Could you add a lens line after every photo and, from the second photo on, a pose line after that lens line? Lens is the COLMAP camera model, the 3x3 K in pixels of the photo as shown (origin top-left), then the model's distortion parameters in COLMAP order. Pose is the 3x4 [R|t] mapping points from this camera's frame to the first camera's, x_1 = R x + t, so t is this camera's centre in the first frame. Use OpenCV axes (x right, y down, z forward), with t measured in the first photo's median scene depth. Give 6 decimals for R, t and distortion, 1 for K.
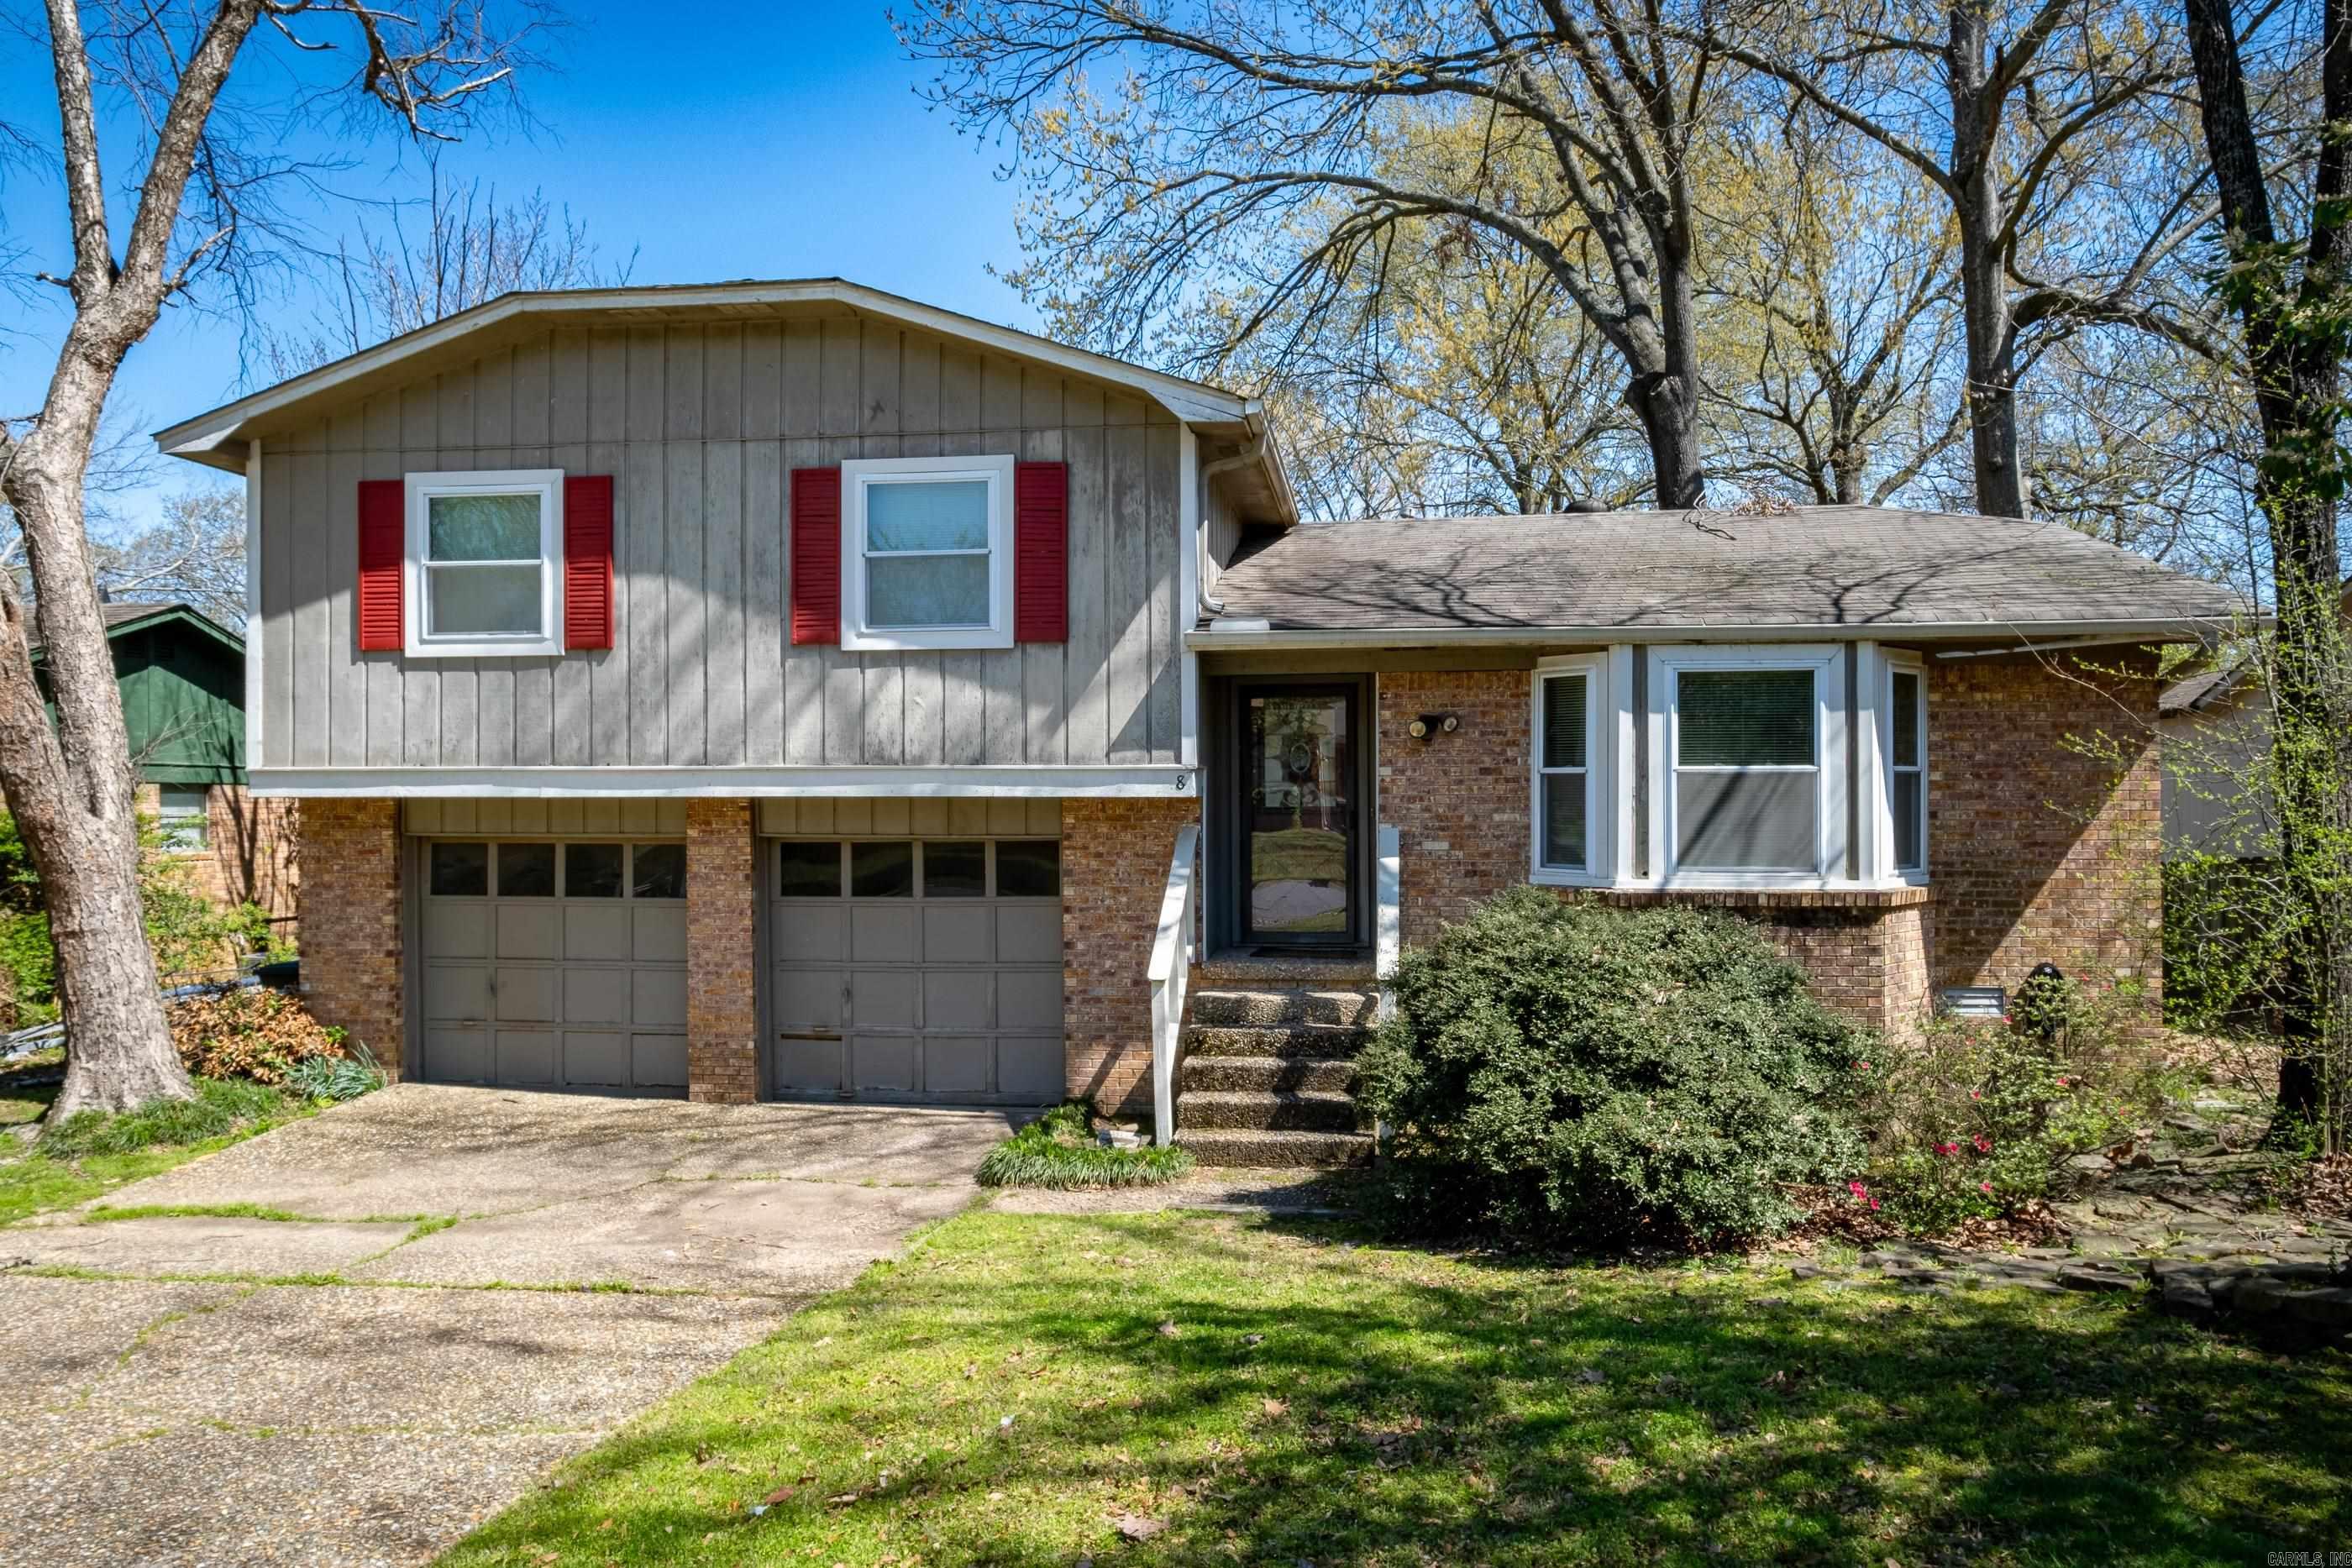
lens RADIAL K [[1536.8, 0, 1207.5], [0, 1536.8, 788.4], [0, 0, 1]] dist [-0.000280, 0.001059]
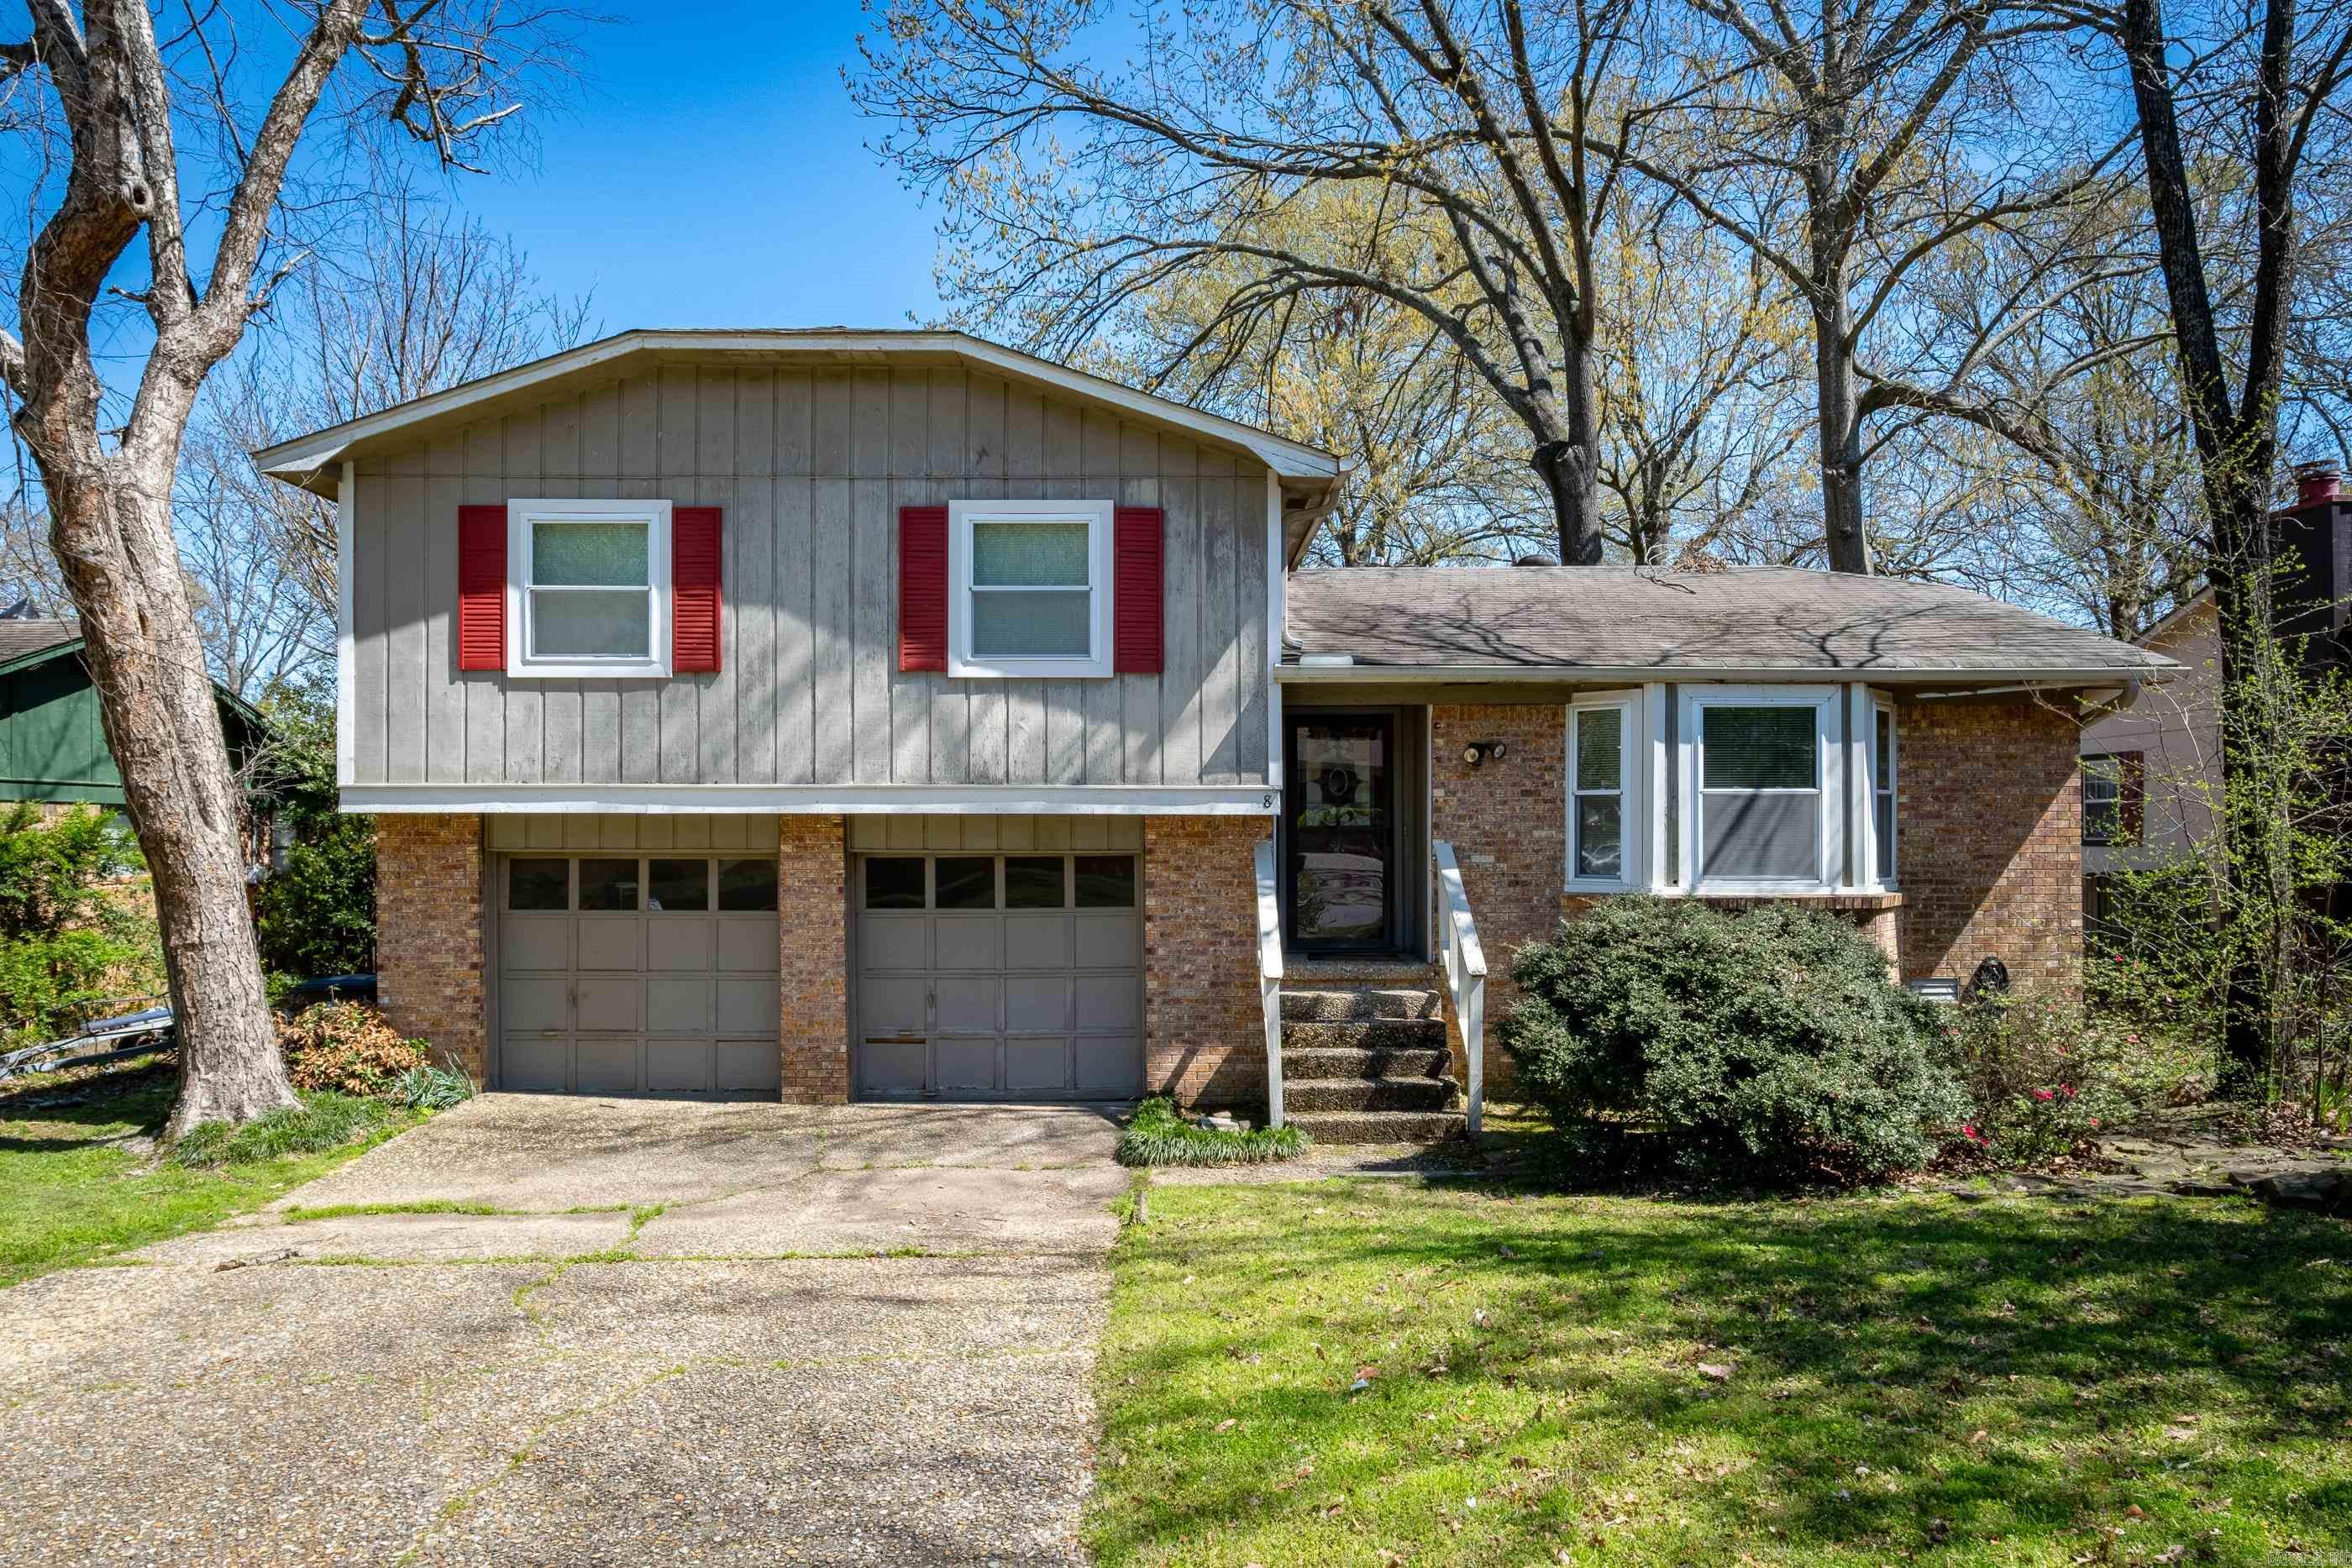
lens RADIAL K [[1489.6, 0, 1174.4], [0, 1489.6, 814.5], [0, 0, 1]] dist [-0.001739, 0.003307]
pose [[0.990888, 0.003564, 0.134640, -0.221615], [-0.002777, 0.999978, -0.006036, 0.011911], [-0.134658, 0.005607, 0.990876, -0.051444]]
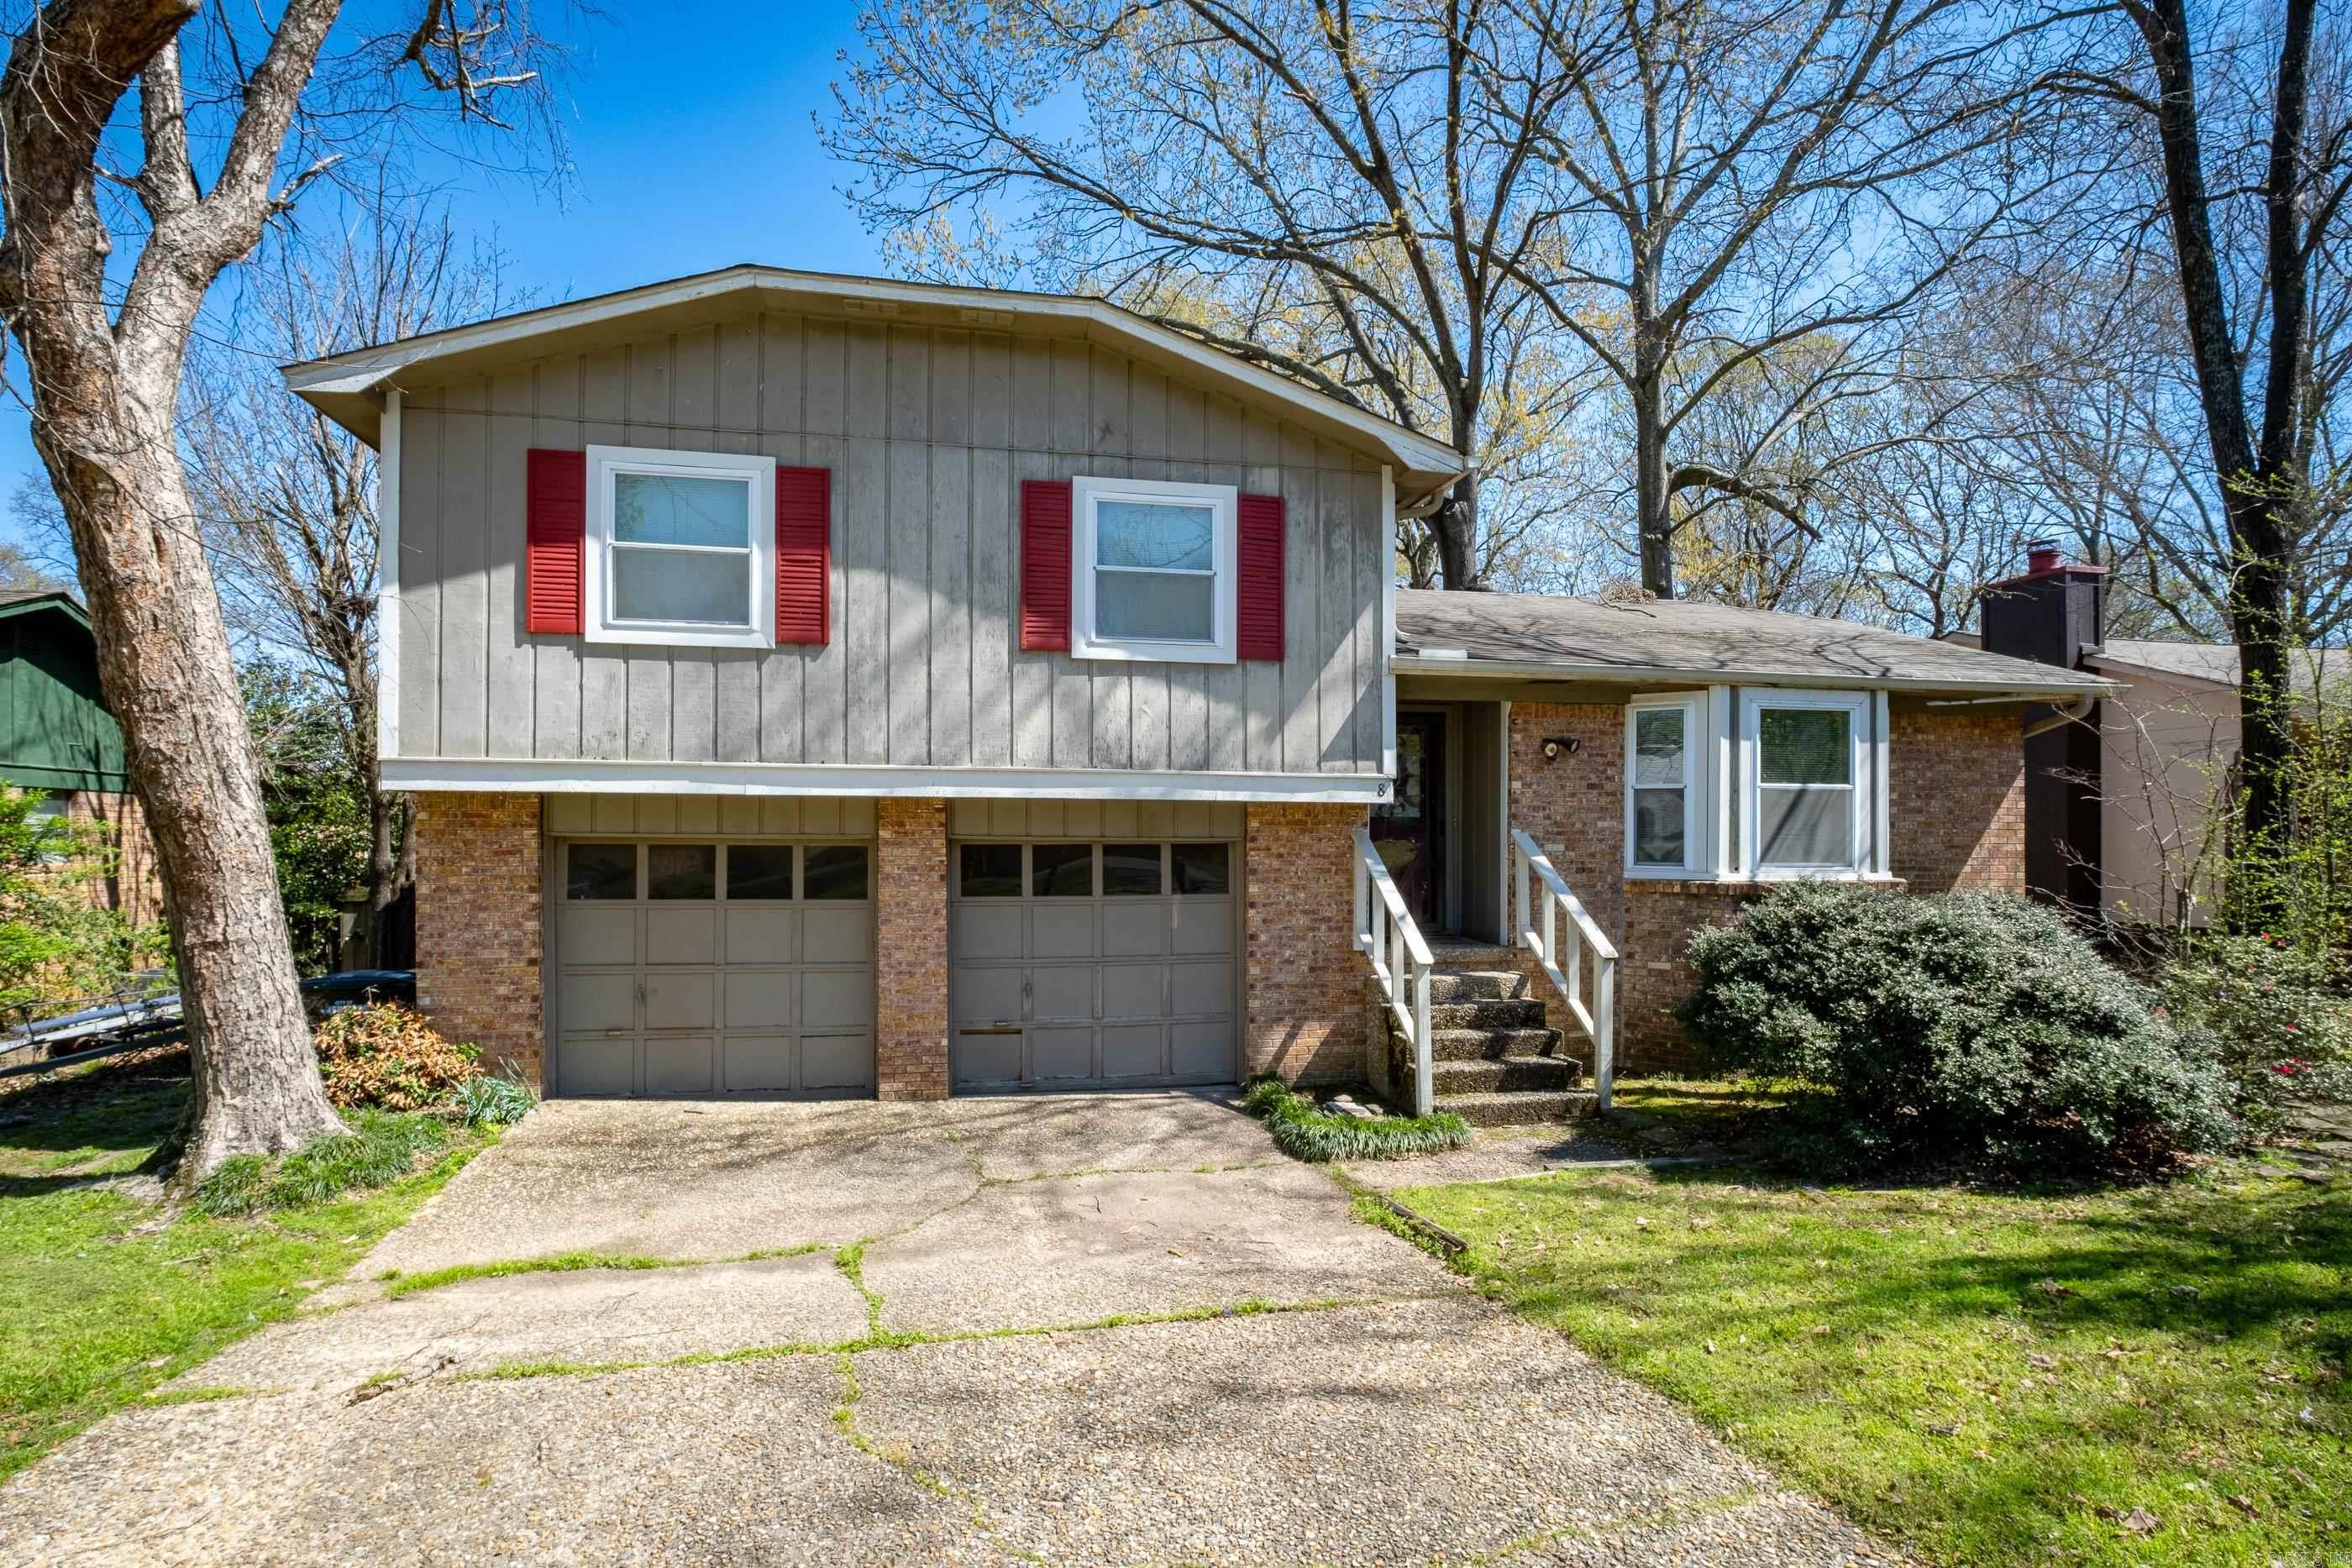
lens RADIAL K [[1162.2, 0, 1158.2], [0, 1162.2, 826.1], [0, 0, 1]] dist [-0.010861, 0.001160]
pose [[0.949209, 0.009863, 0.314490, -0.429183], [-0.009158, 0.999951, -0.003718, 0.026659], [-0.314512, 0.000649, 0.949253, 0.234404]]
